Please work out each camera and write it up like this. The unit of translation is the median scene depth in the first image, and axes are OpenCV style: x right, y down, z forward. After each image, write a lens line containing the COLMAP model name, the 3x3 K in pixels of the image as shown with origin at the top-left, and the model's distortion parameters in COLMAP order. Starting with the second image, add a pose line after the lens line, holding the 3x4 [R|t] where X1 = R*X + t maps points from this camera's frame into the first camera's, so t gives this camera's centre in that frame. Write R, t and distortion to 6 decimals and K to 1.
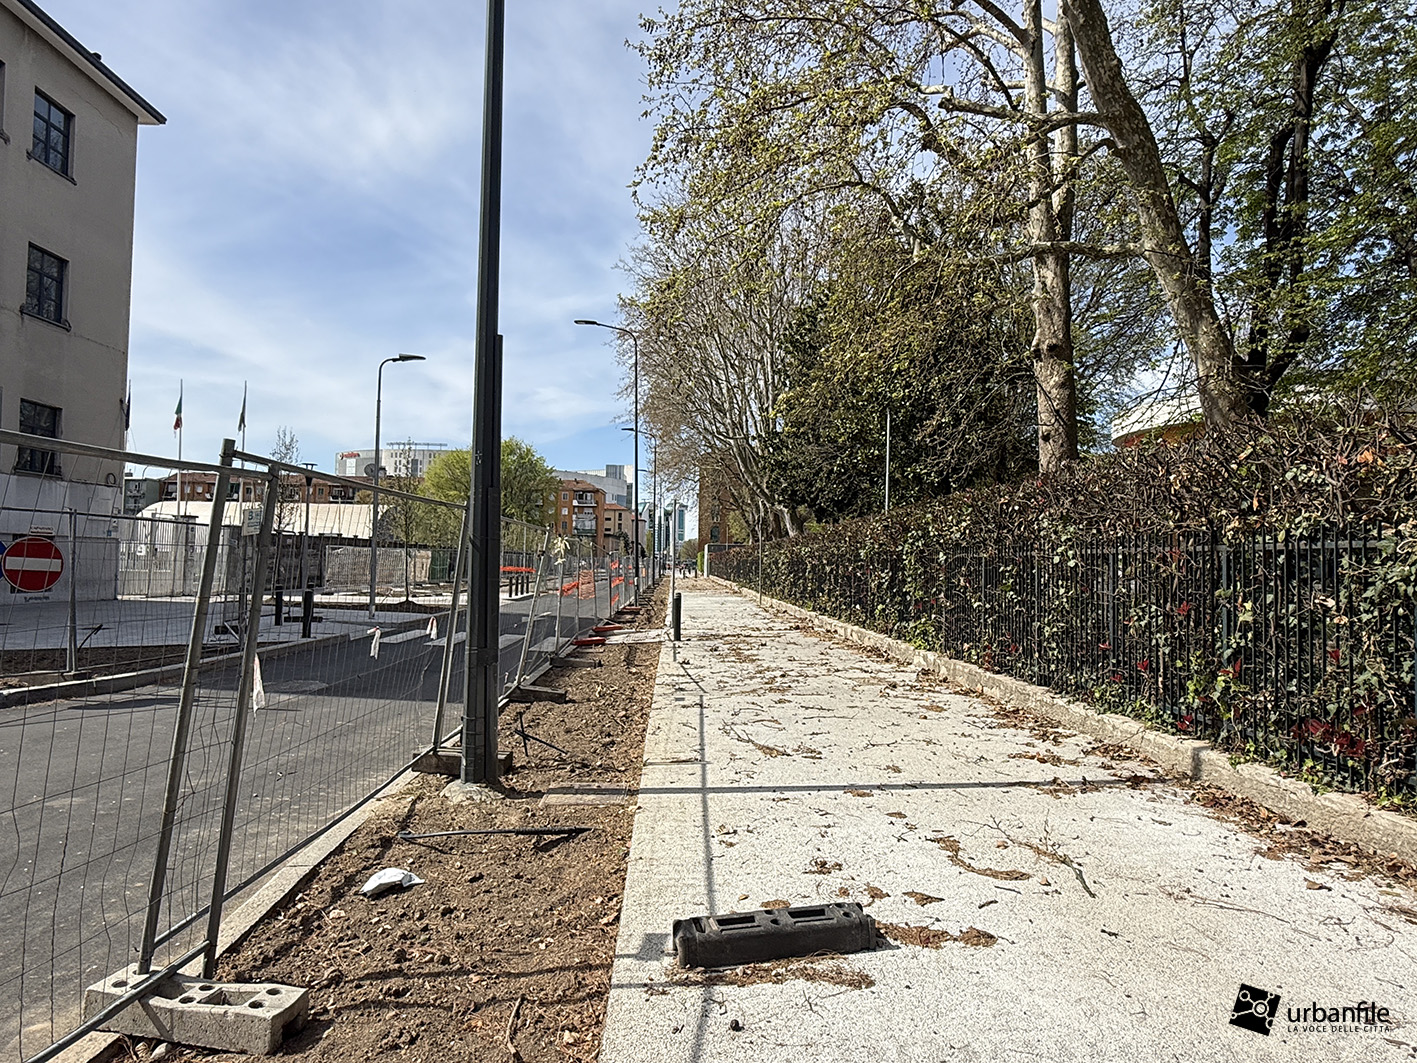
lens RADIAL K [[887.0, 0, 708.5], [0, 887.0, 531.5], [0, 0, 1]] dist [0.010509, 0.000241]
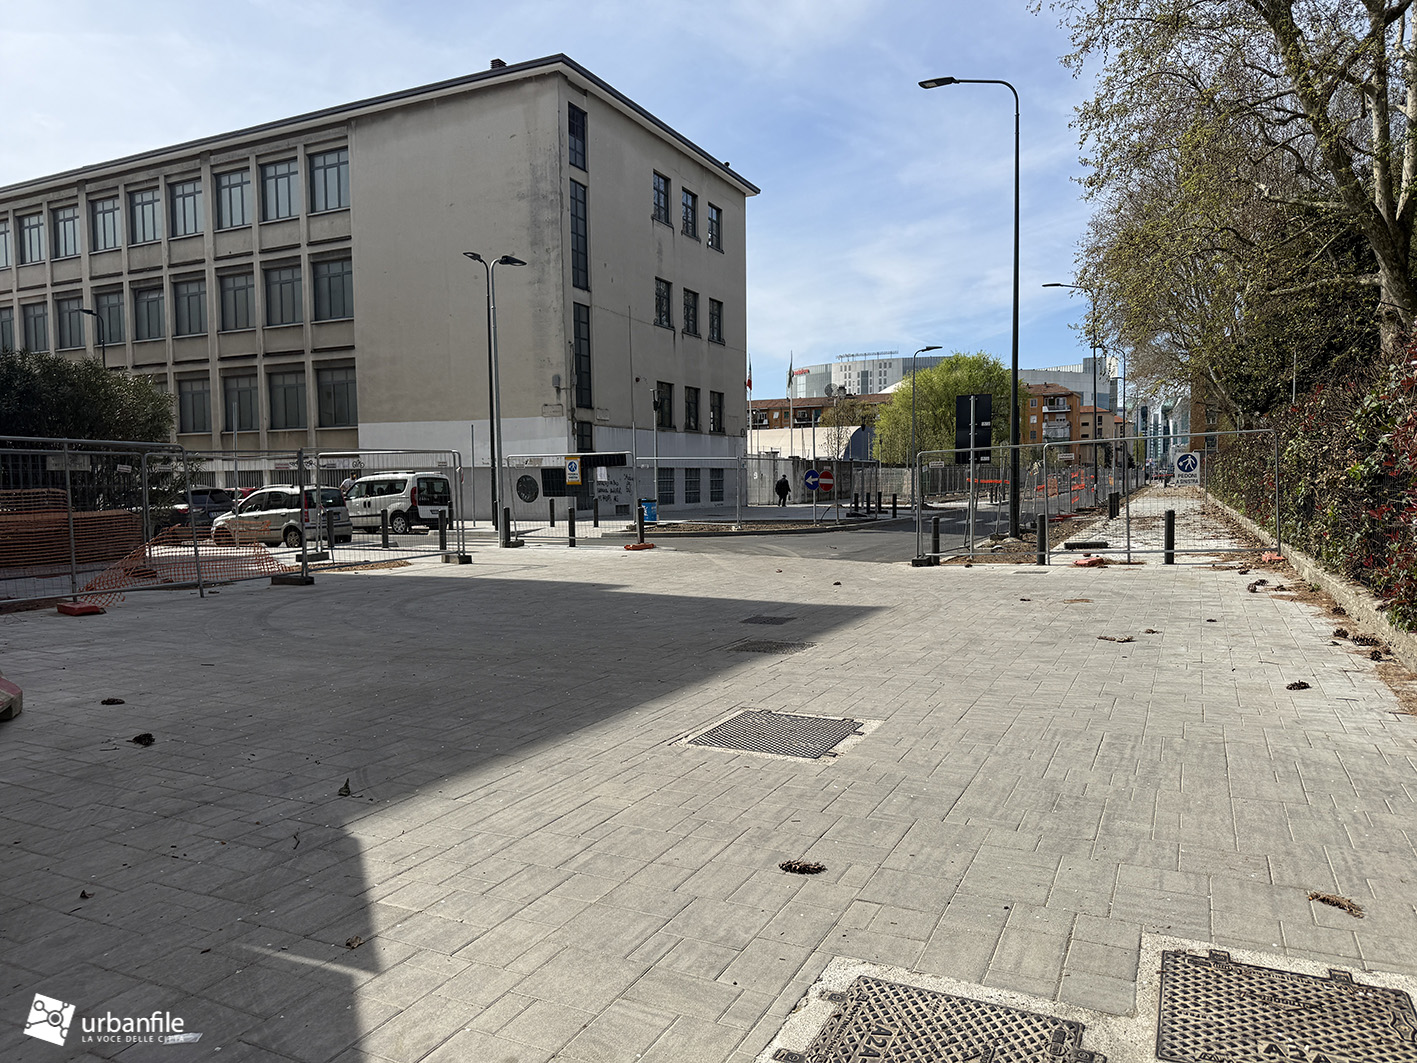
lens RADIAL K [[999.5, 0, 708.5], [0, 999.5, 531.5], [0, 0, 1]] dist [0.111329, -0.190402]
pose [[0.890420, -0.007026, -0.455085, 0.017429], [0.046900, 0.995975, 0.076388, -0.003753], [0.452717, -0.089361, 0.887165, -0.117736]]
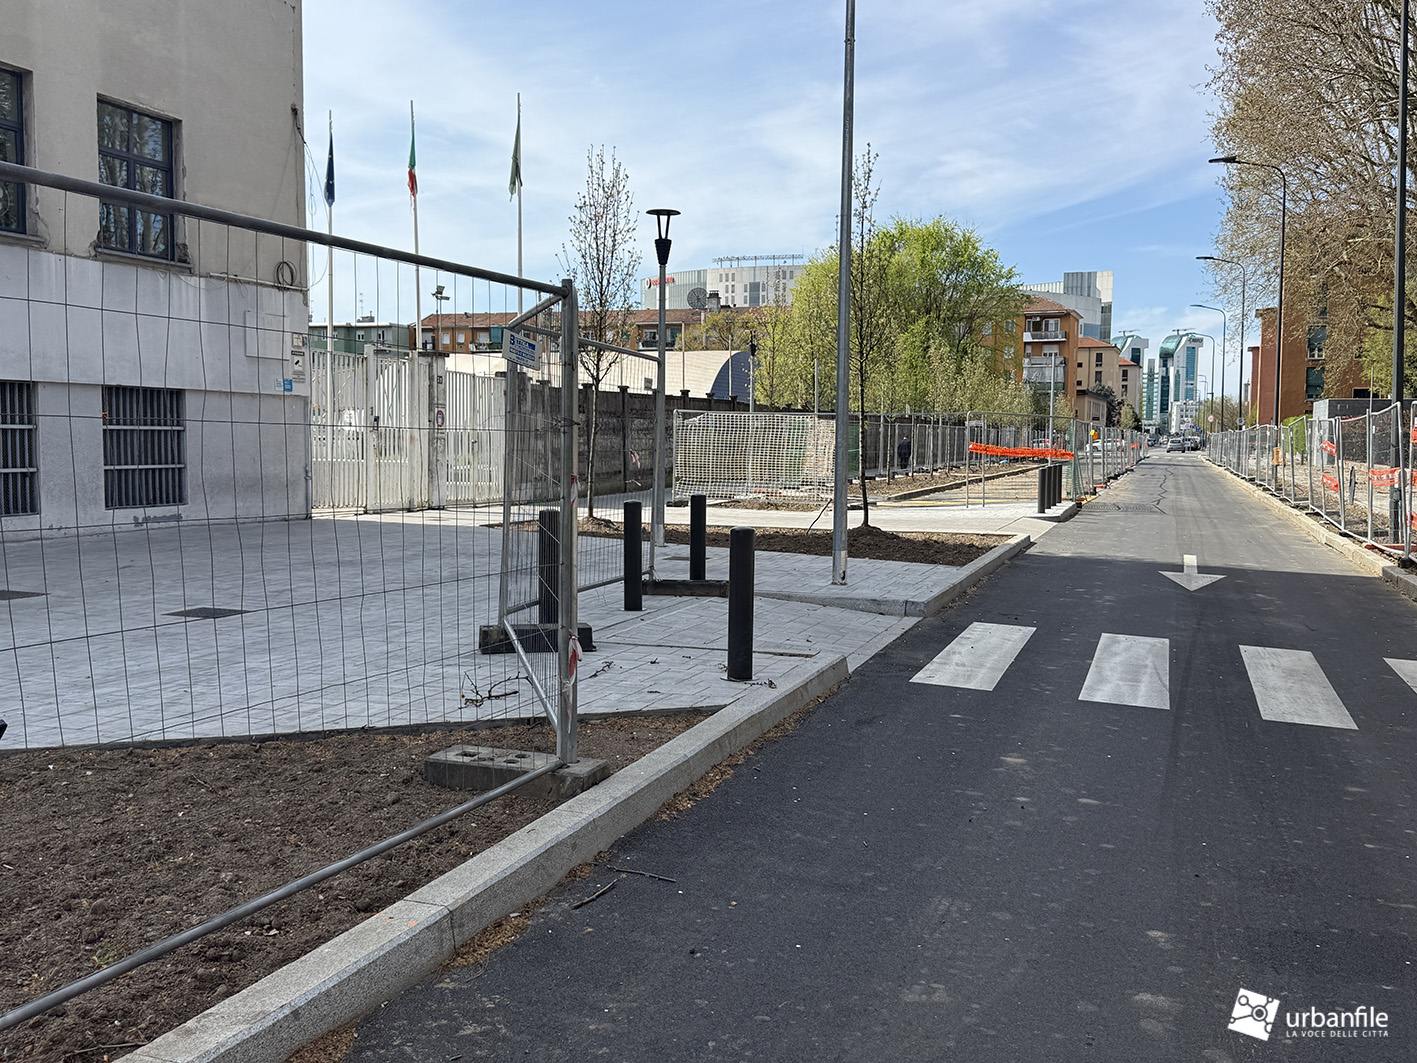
lens RADIAL K [[1405.3, 0, 708.5], [0, 1405.3, 531.5], [0, 0, 1]] dist [0.183852, -0.303534]
pose [[0.939082, 0.010154, -0.343543, -0.033645], [0.023651, 0.995285, 0.094068, 0.002490], [0.342878, -0.096463, 0.934414, 0.061857]]
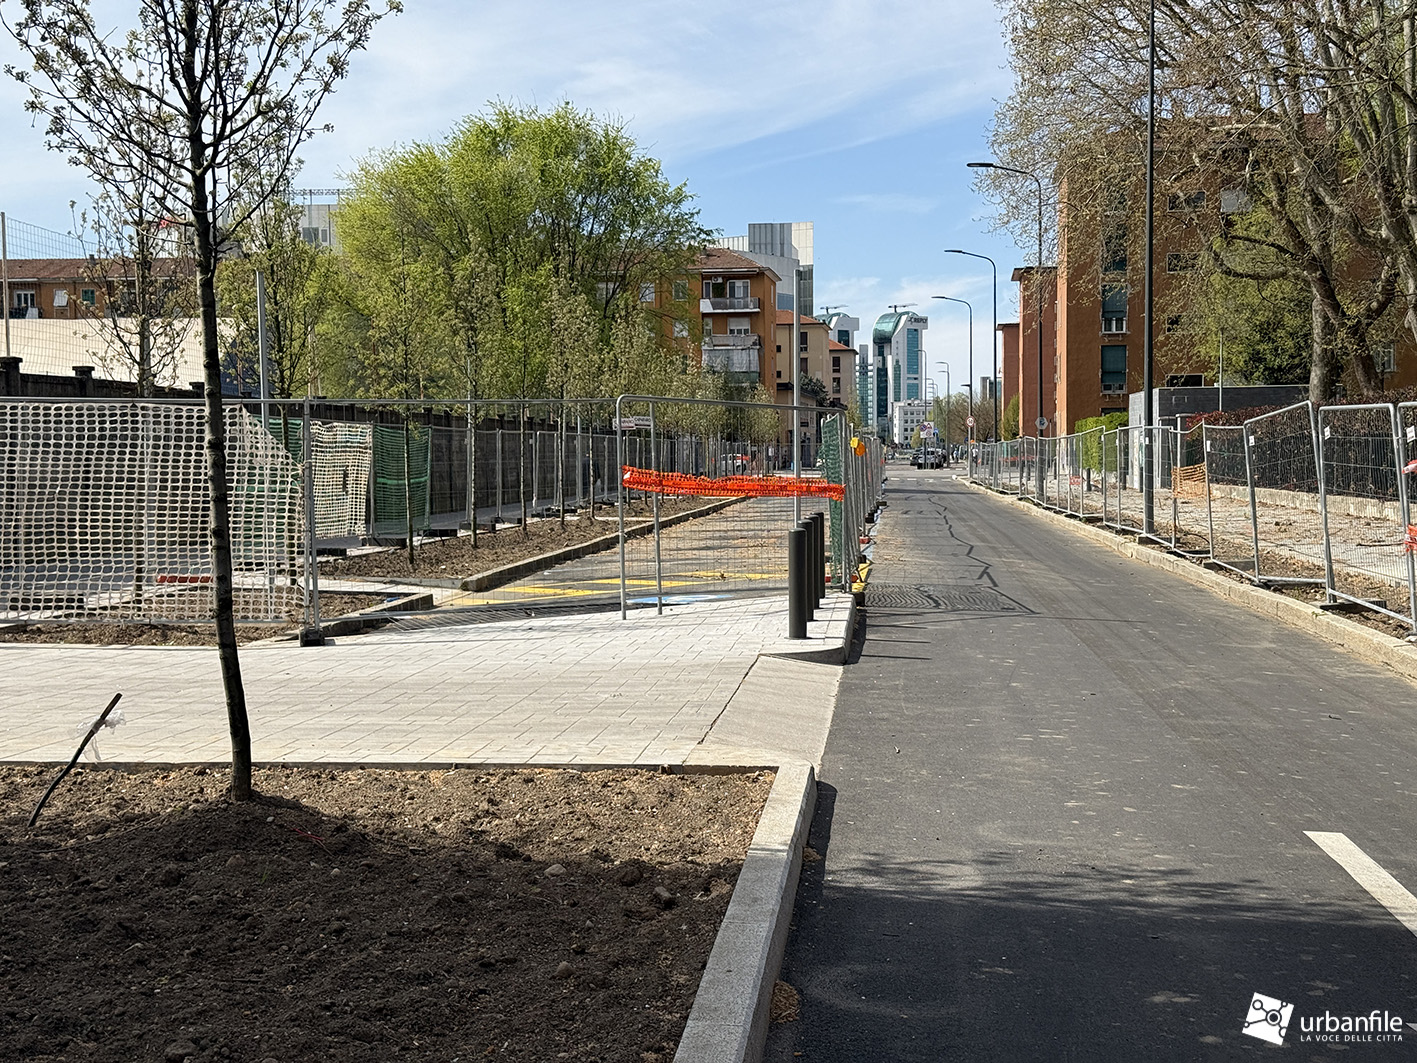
lens RADIAL K [[1988.3, 0, 735.7], [0, 1988.3, 534.6], [0, 0, 1]] dist [0.164474, -0.100392]
pose [[0.992913, -0.025138, -0.116155, -0.047669], [0.033915, 0.996665, 0.074215, 0.005098], [0.113902, -0.077629, 0.990455, 0.146414]]
